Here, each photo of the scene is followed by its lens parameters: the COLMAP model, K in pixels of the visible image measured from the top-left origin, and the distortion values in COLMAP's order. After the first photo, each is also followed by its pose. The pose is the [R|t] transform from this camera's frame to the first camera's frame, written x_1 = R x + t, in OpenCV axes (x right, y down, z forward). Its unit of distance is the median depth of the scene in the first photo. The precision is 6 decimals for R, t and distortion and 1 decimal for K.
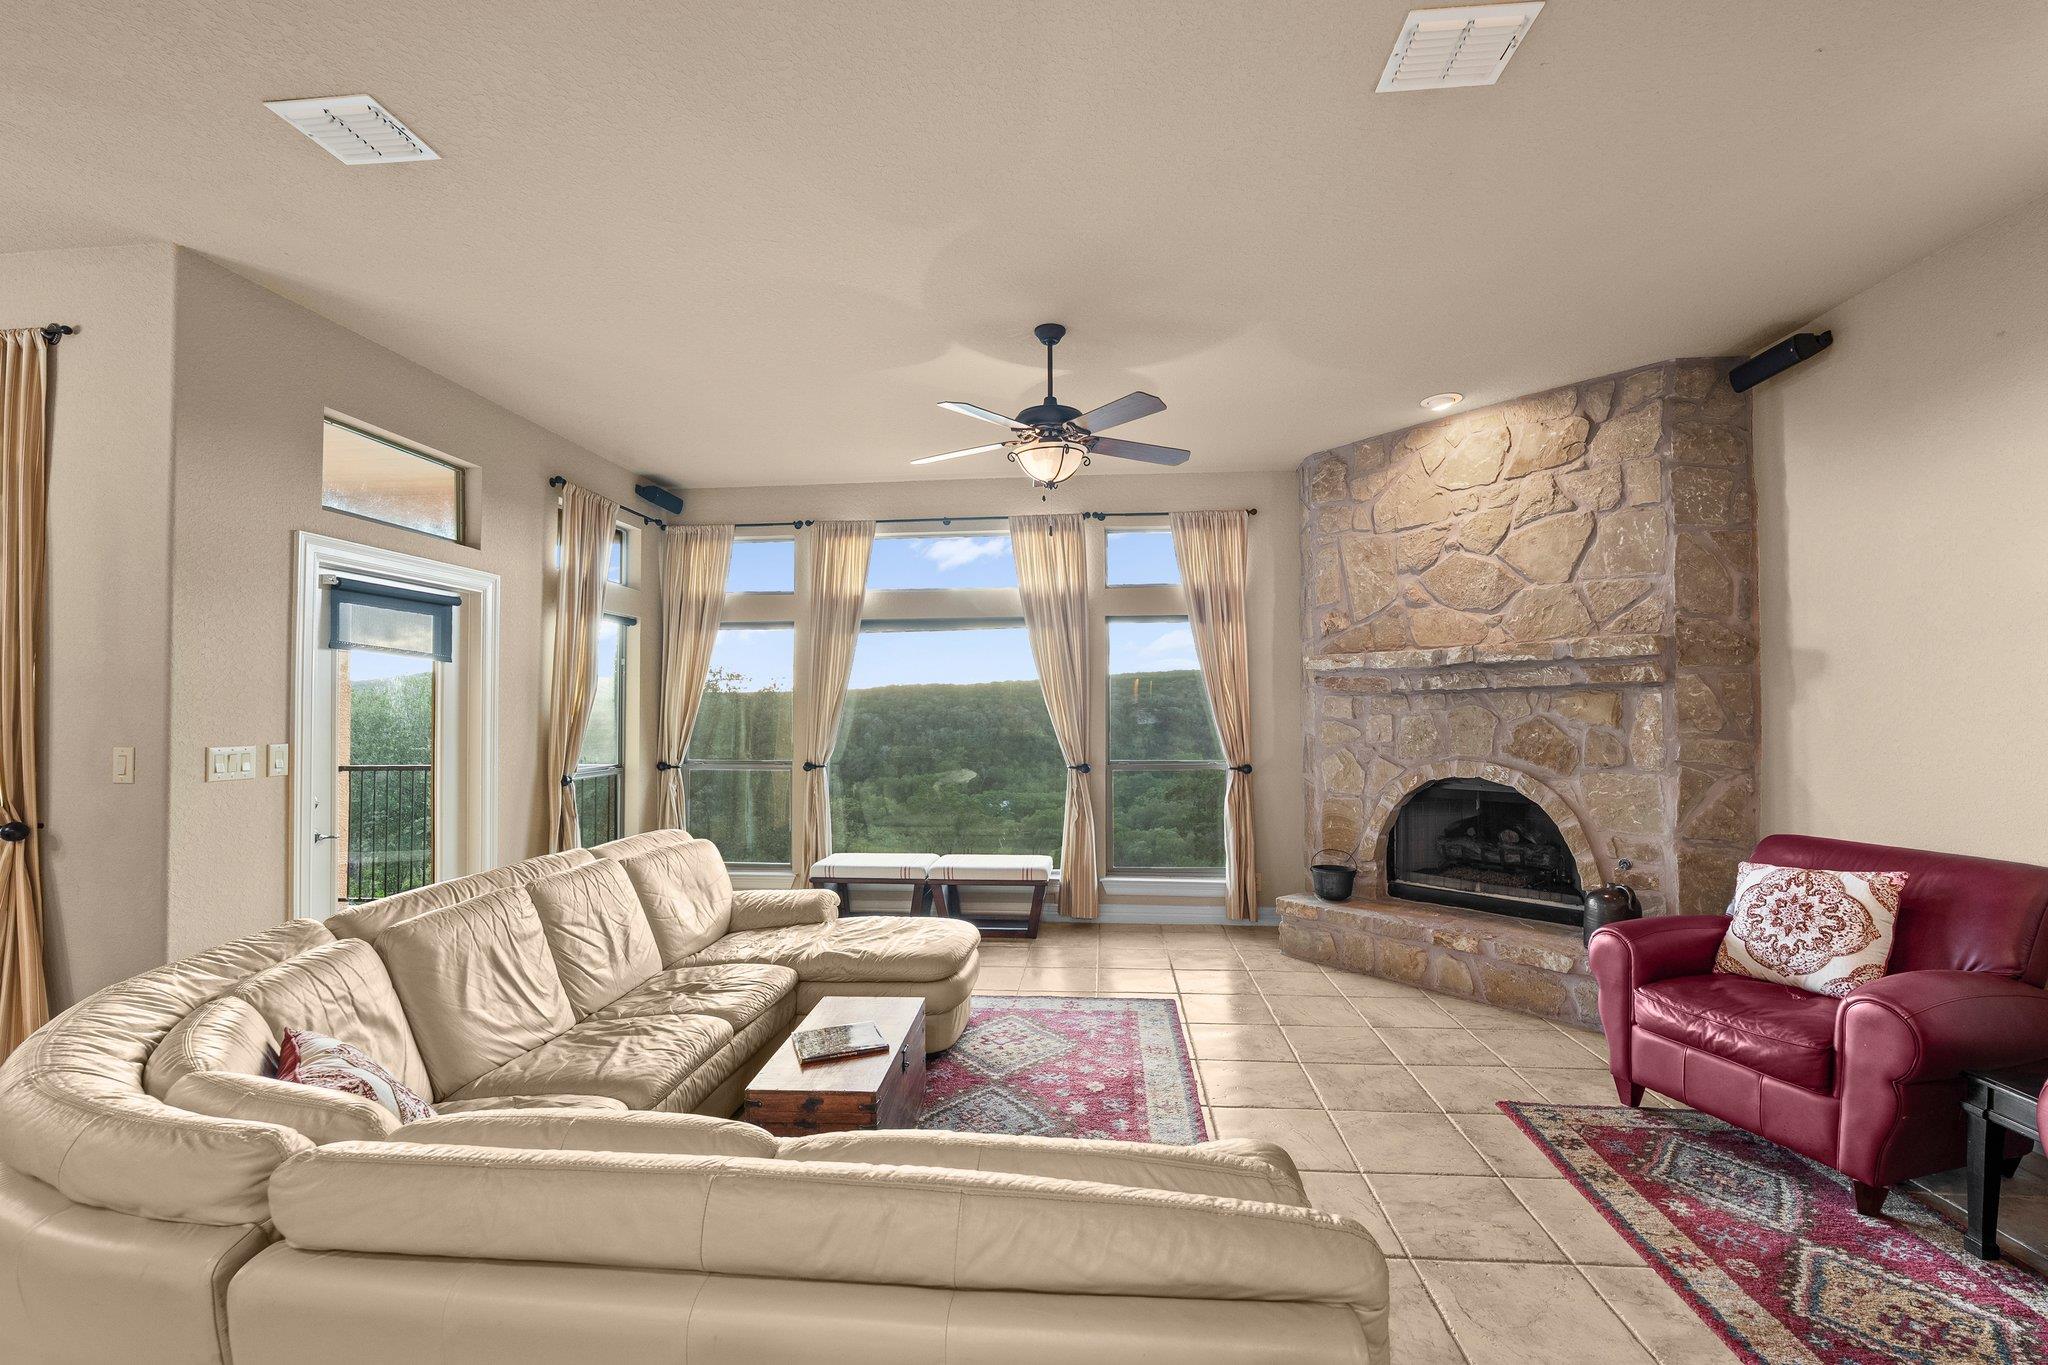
lens RADIAL K [[836.0, 0, 1030.7], [0, 836.0, 697.1], [0, 0, 1]] dist [-0.015361, 0.000352]
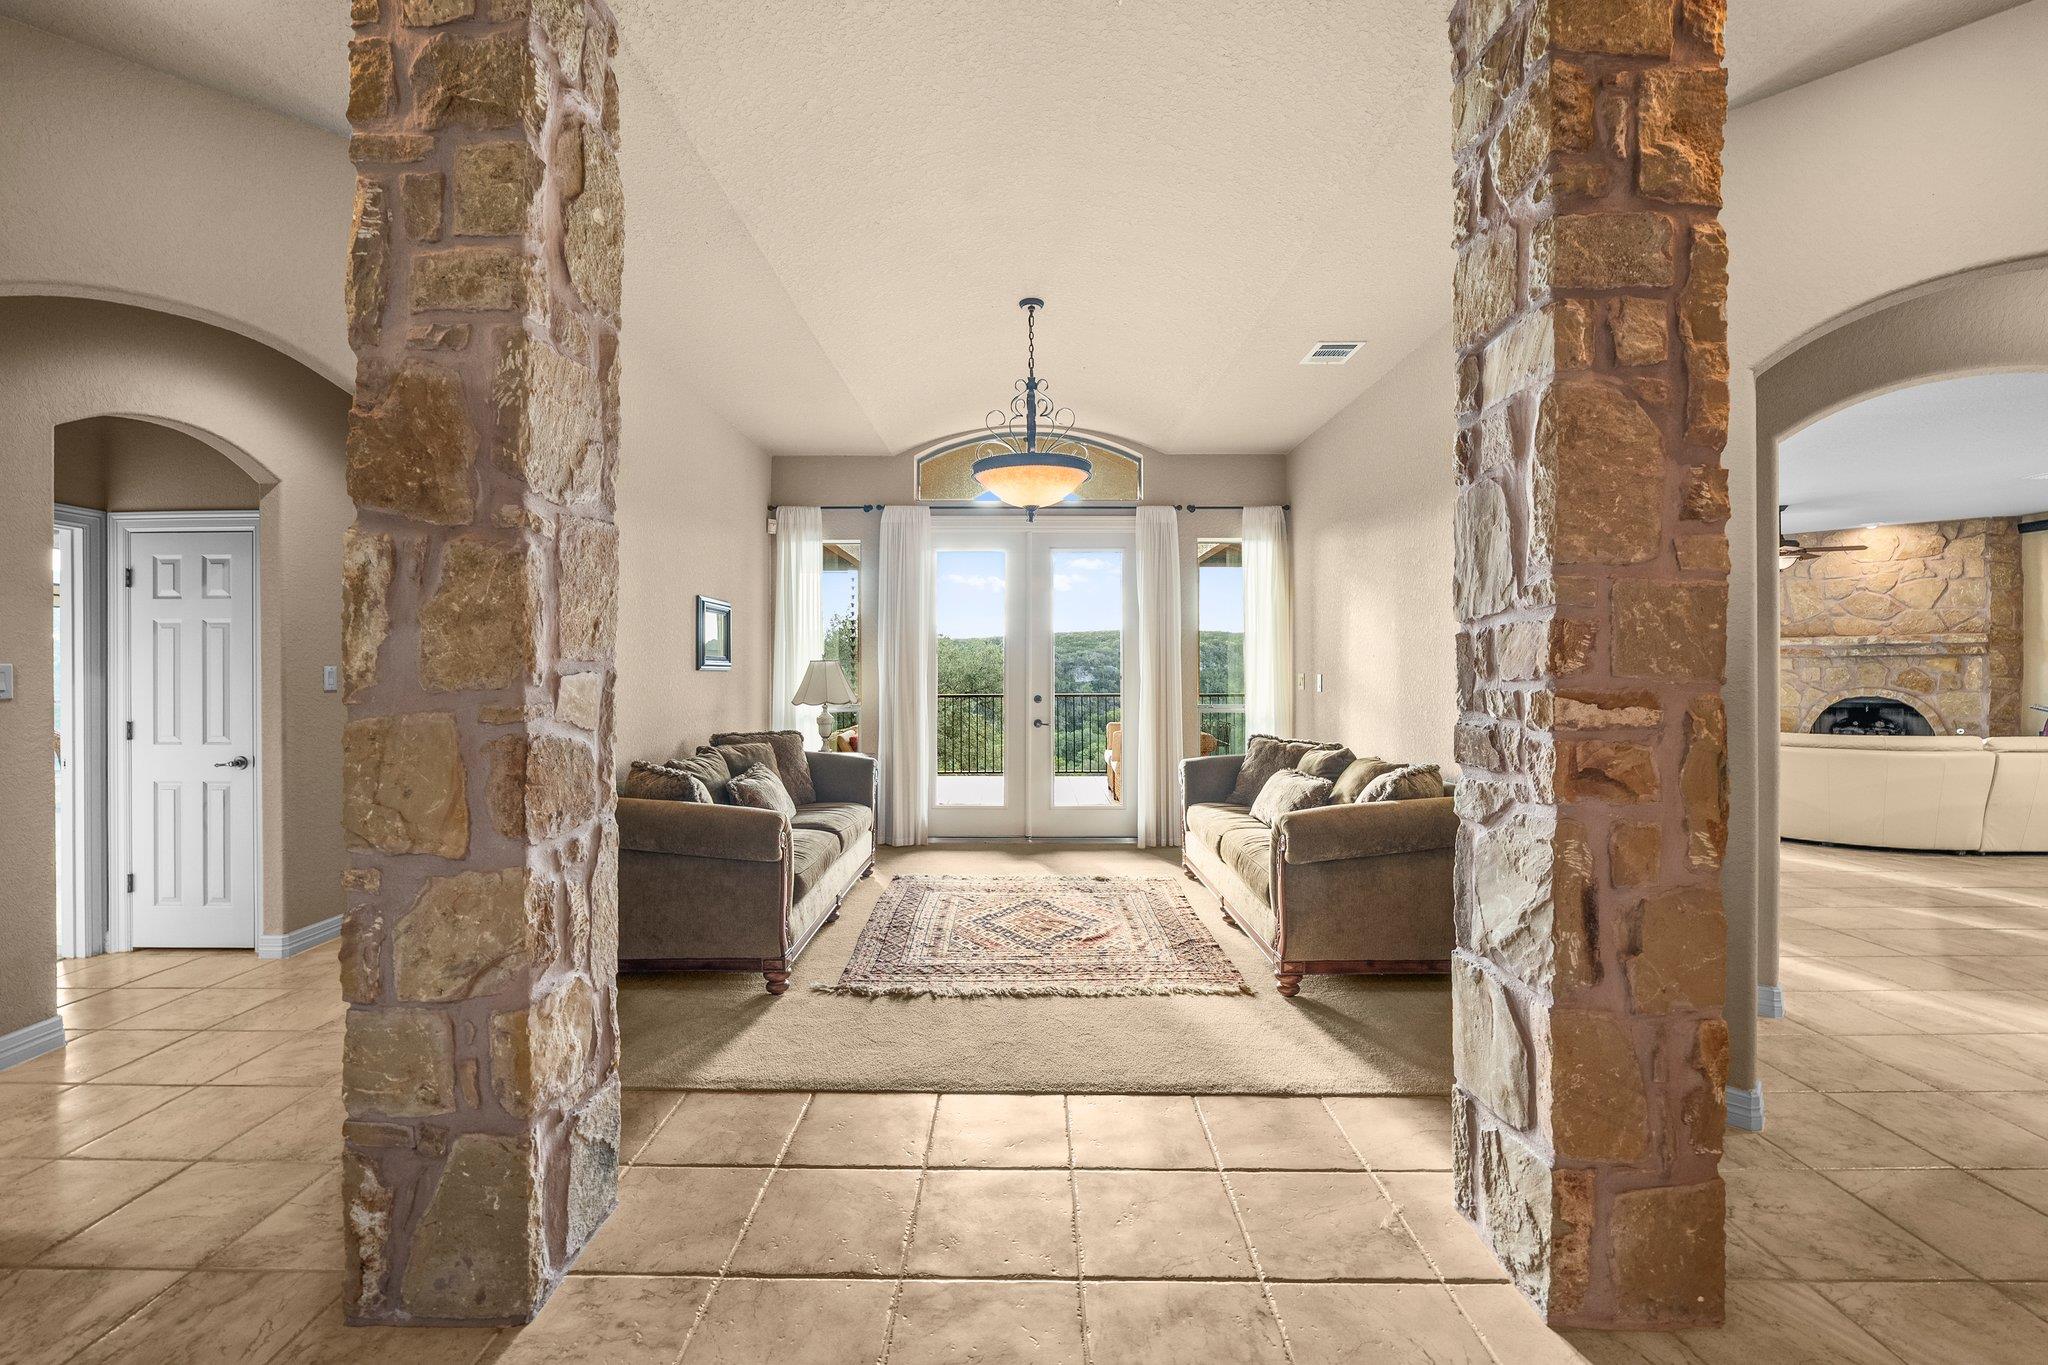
lens RADIAL K [[828.5, 0, 1021.7], [0, 828.5, 670.4], [0, 0, 1]] dist [-0.021355, 0.005167]
pose [[0.996894, 0.005891, 0.078534, -1.952599], [-0.007433, 0.999785, 0.019369, 0.004922], [-0.078403, -0.019893, 0.996723, -0.994636]]
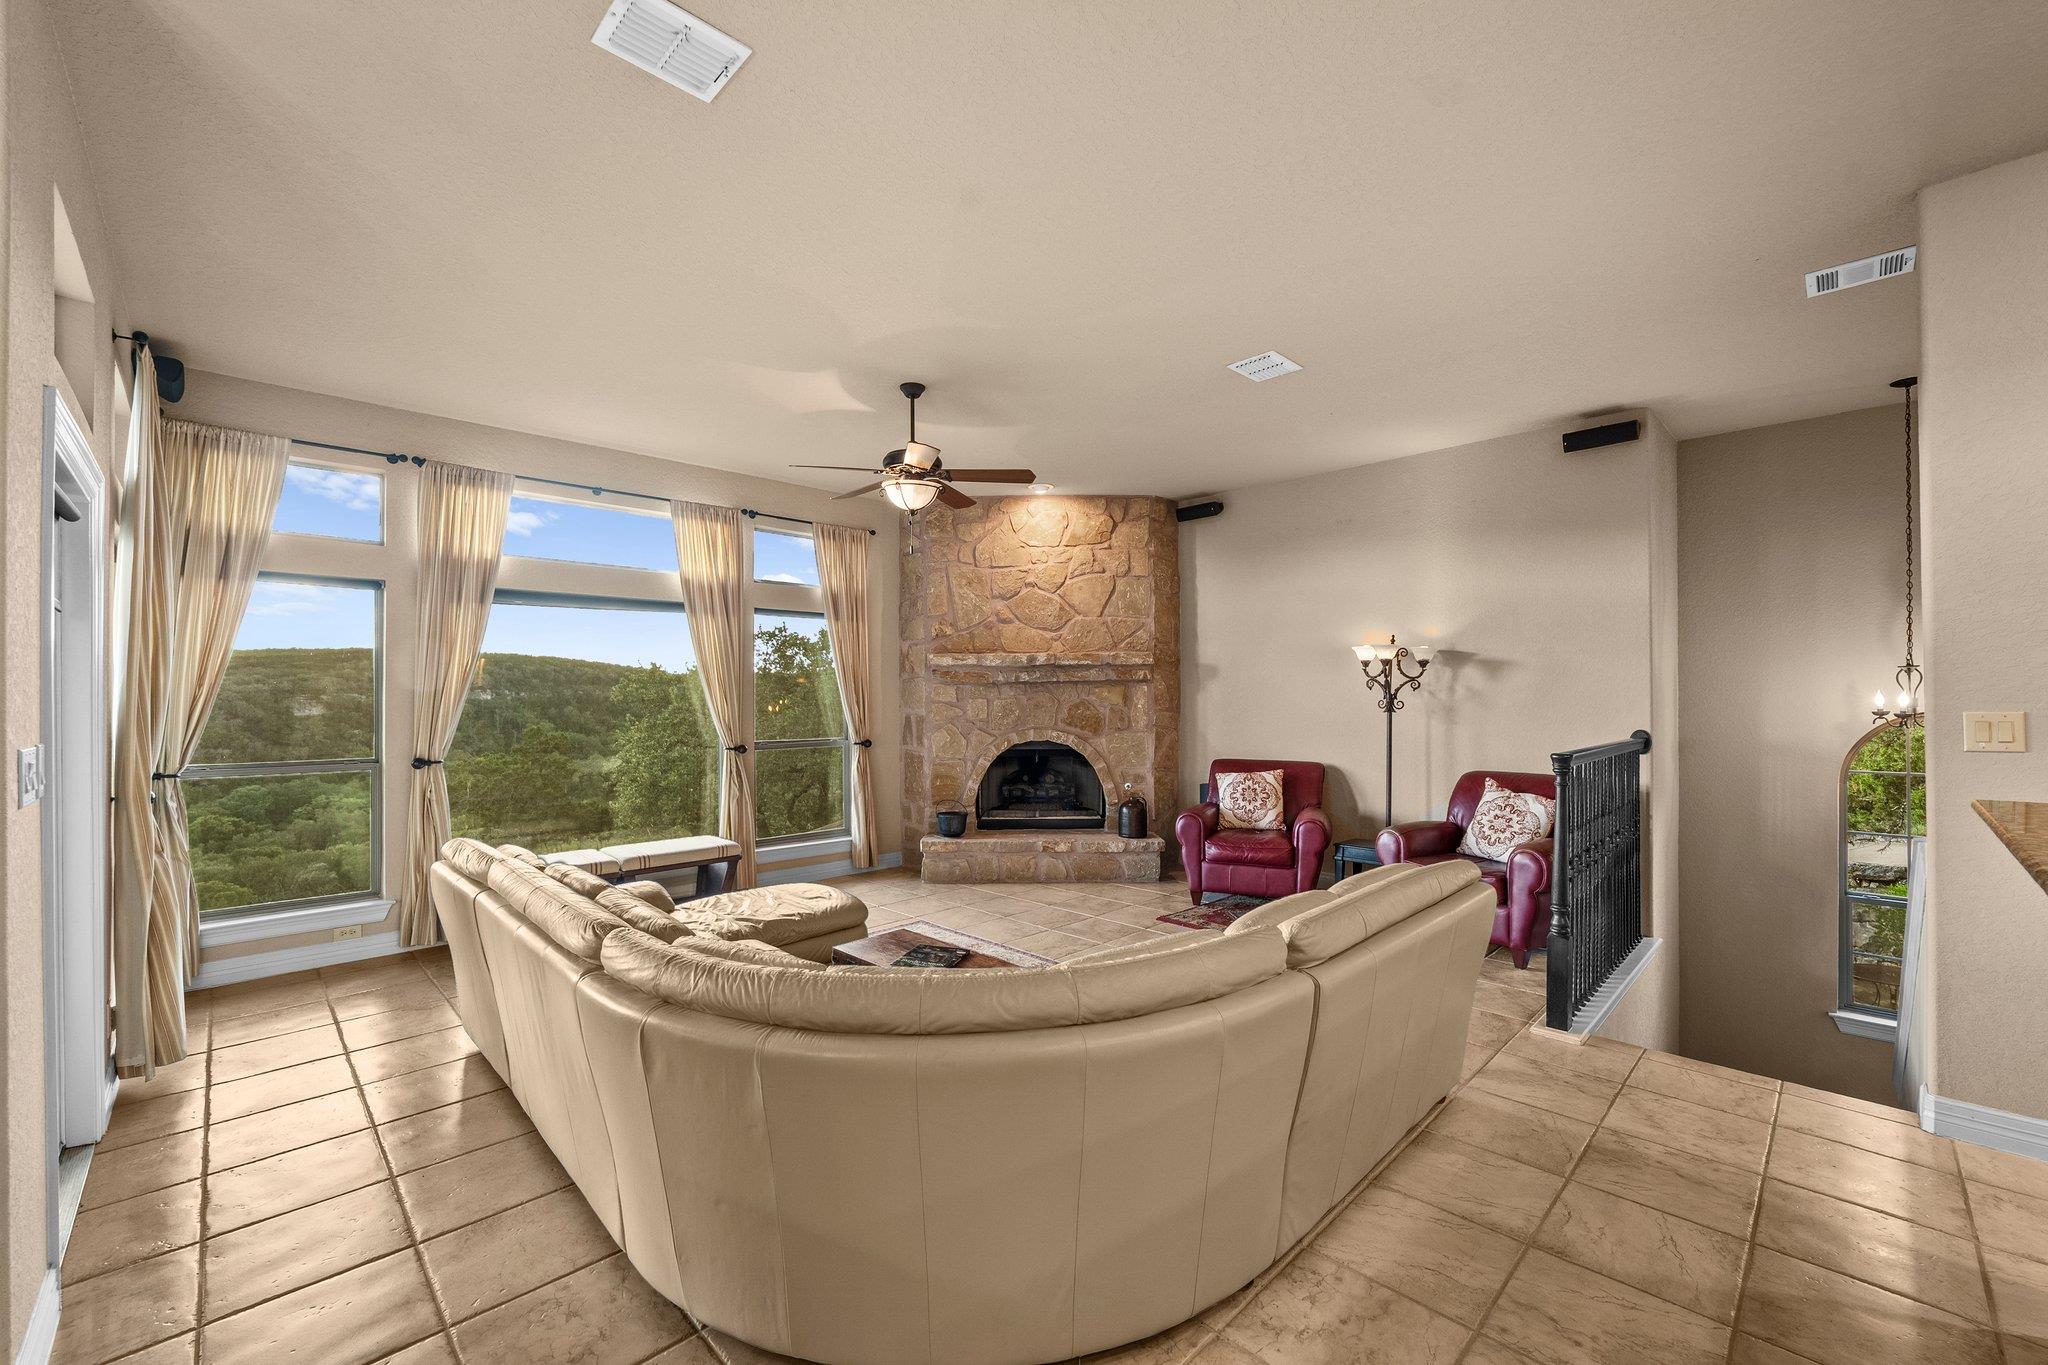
lens RADIAL K [[828.3, 0, 1024.0], [0, 828.3, 696.6], [0, 0, 1]] dist [-0.021932, 0.005147]
pose [[0.649400, 0.002217, 0.760444, -0.663734], [-0.013466, 0.999872, 0.008584, 0.005581], [-0.760328, -0.015815, 0.649347, 0.058428]]
